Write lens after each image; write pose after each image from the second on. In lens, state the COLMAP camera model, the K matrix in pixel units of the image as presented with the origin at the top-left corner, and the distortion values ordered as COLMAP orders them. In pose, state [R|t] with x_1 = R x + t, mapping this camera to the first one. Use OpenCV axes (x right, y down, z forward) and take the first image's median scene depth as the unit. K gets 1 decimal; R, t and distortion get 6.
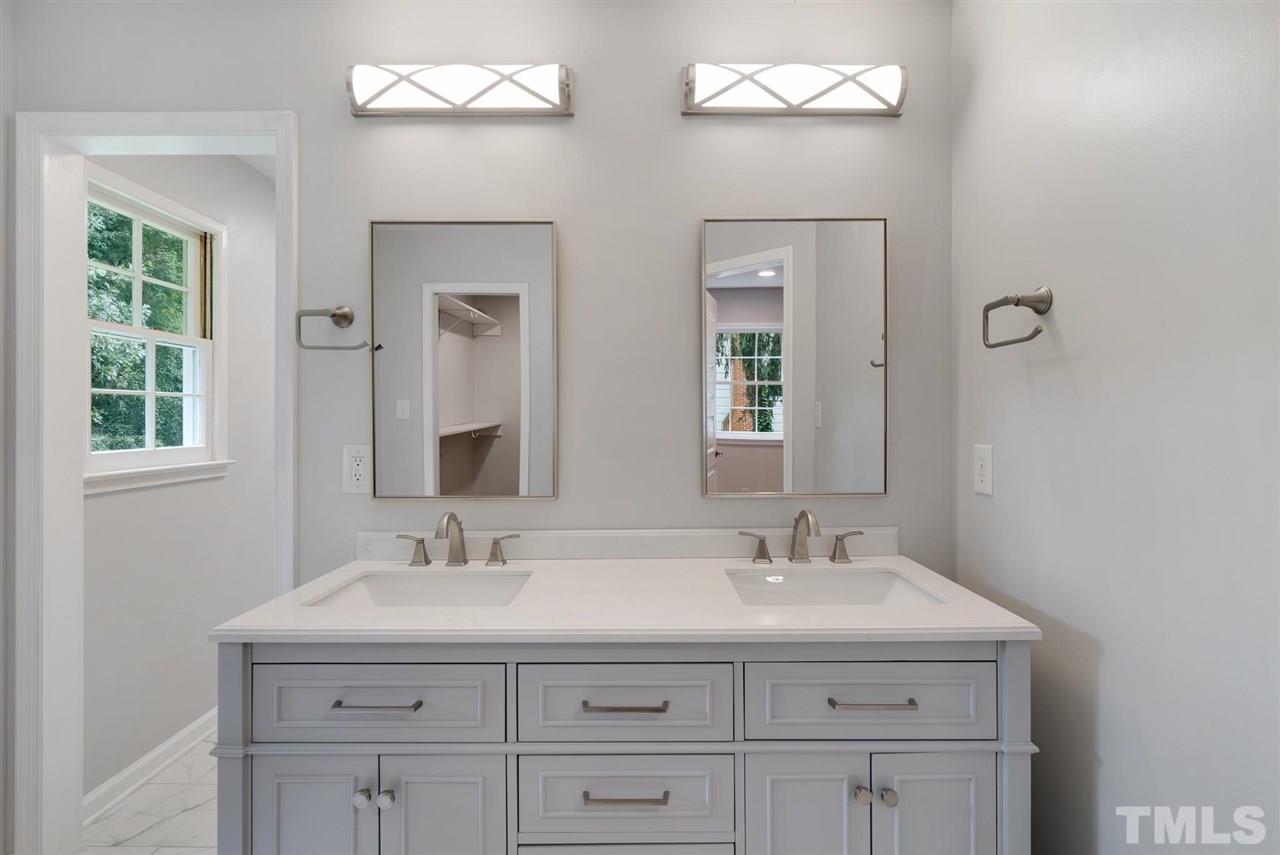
lens RADIAL K [[650.1, 0, 642.8], [0, 650.1, 423.4], [0, 0, 1]] dist [-0.007445, -0.003484]
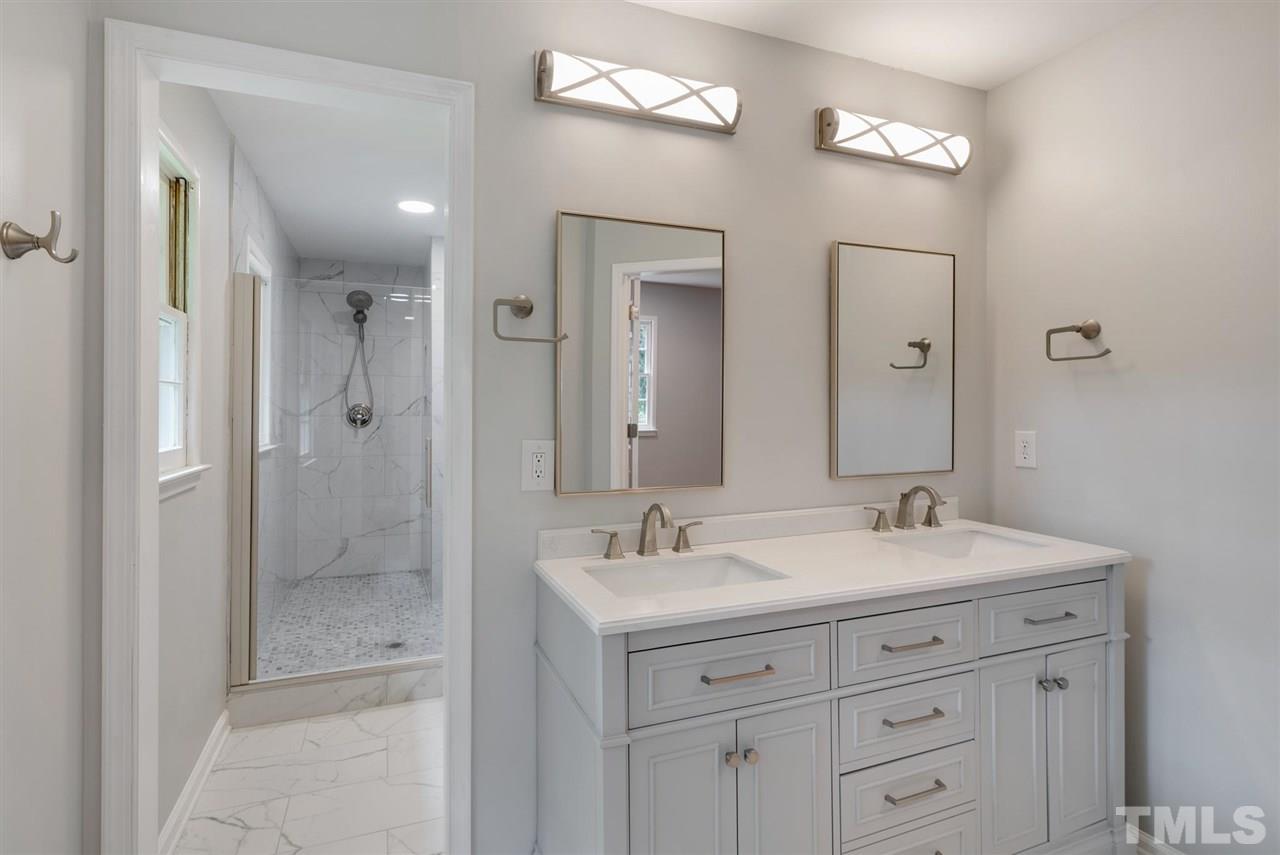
lens RADIAL K [[688.2, 0, 640.0], [0, 688.2, 424.2], [0, 0, 1]] dist [-0.015870, 0.002555]
pose [[0.922652, -0.008087, 0.385548, -0.706226], [0.006106, 0.999961, 0.006363, 0.003017], [-0.385585, -0.003517, 0.922666, -0.003728]]
